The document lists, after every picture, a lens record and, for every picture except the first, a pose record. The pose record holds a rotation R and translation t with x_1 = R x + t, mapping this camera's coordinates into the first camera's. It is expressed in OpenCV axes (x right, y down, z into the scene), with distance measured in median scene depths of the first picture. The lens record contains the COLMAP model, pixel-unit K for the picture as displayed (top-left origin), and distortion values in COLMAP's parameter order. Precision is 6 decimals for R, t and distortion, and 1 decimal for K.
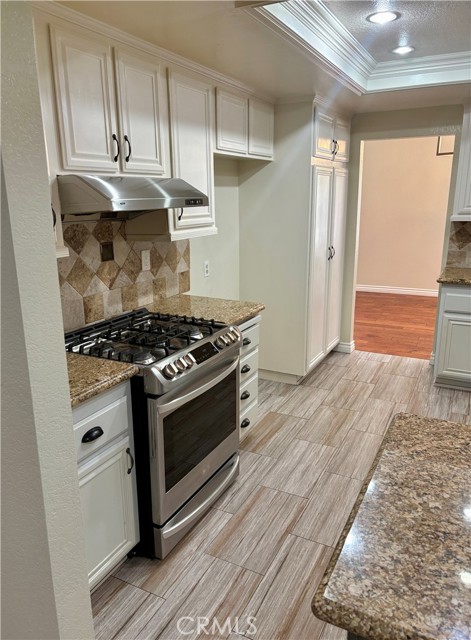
lens RADIAL K [[483.4, 0, 235.5], [0, 483.4, 320.0], [0, 0, 1]] dist [0.076918, -0.100930]
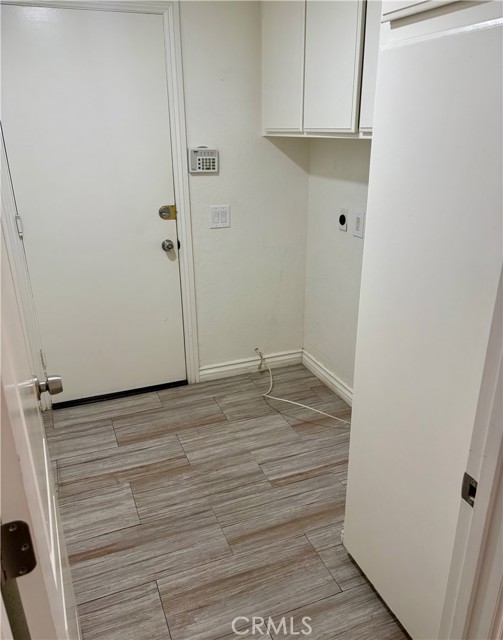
lens RADIAL K [[505.0, 0, 251.5], [0, 505.0, 320.0], [0, 0, 1]] dist [0.000127, 0.000009]
pose [[-0.752949, -0.220774, 0.619940, -0.084256], [0.180627, 0.836533, 0.517288, -0.073586], [-0.632804, 0.501470, -0.589989, 0.287288]]
